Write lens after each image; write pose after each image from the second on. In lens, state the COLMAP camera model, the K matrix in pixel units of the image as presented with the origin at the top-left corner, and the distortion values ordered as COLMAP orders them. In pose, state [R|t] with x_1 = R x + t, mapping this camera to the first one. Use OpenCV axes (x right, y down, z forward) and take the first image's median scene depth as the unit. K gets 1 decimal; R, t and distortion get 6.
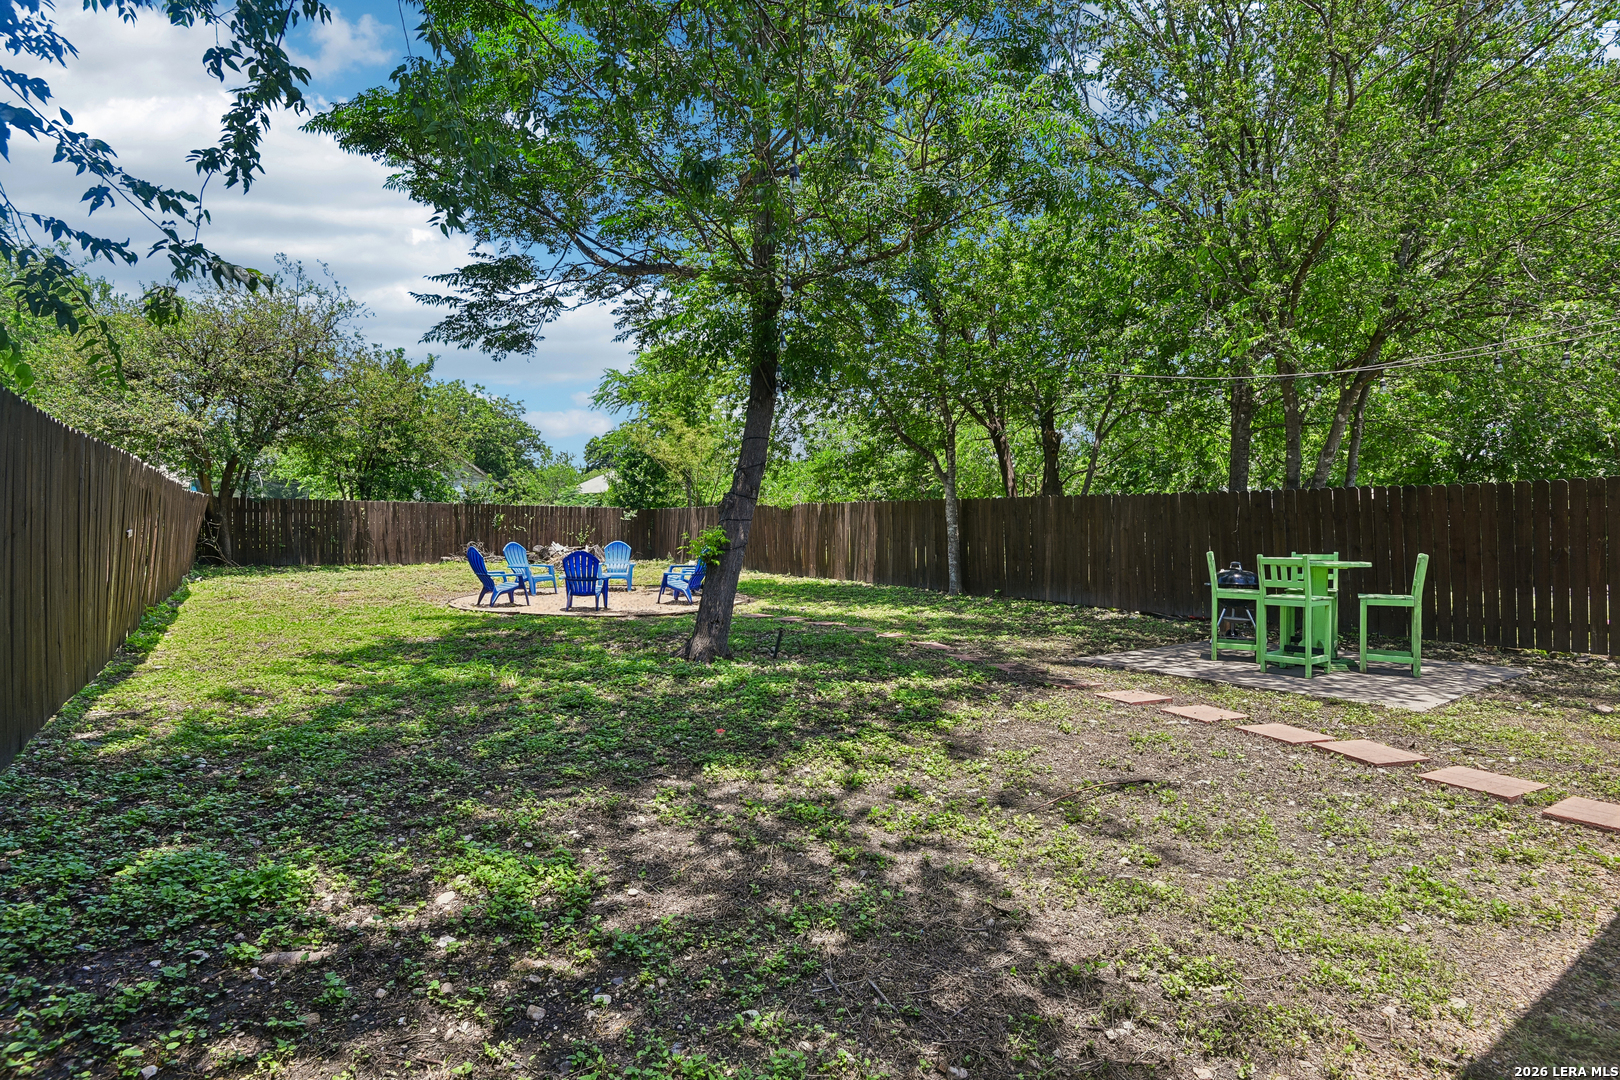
lens RADIAL K [[761.6, 0, 802.7], [0, 761.6, 538.5], [0, 0, 1]] dist [-0.015755, -0.006164]
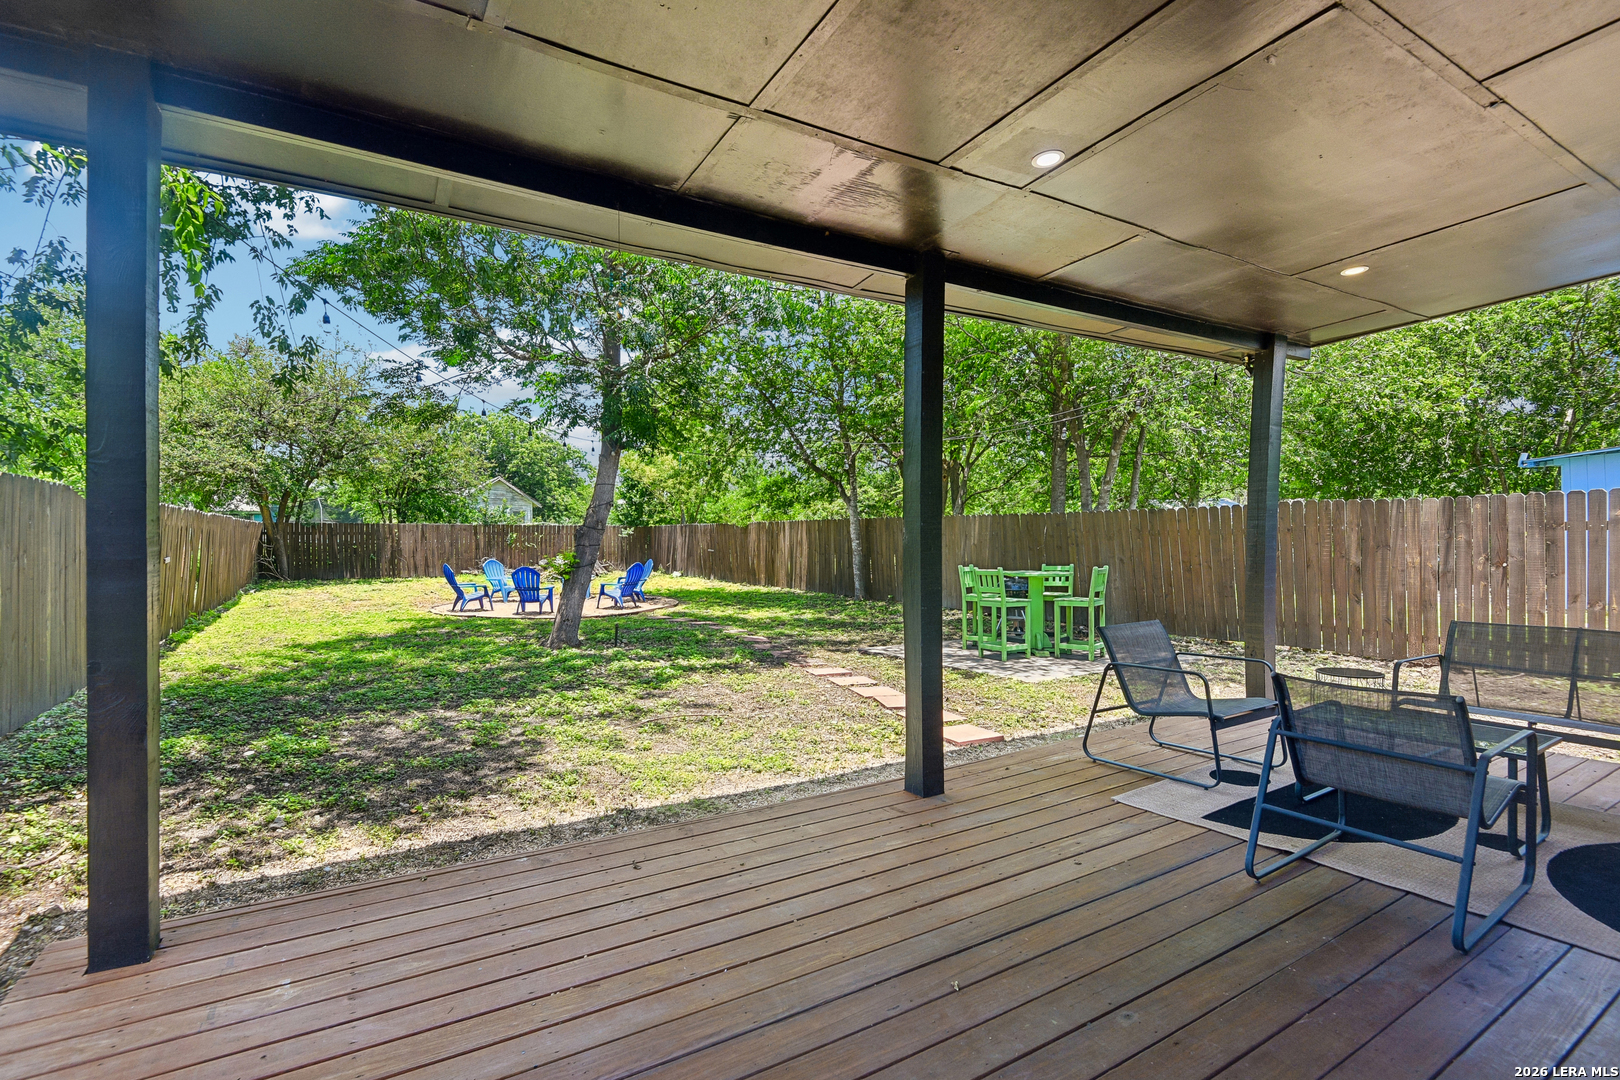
lens RADIAL K [[744.4, 0, 810.0], [0, 744.4, 543.8], [0, 0, 1]] dist [-0.008156, -0.006490]
pose [[0.997406, -0.011367, -0.071073, 0.182939], [0.011063, 0.999928, -0.004672, -0.007457], [0.071120, 0.003874, 0.997460, -0.136244]]
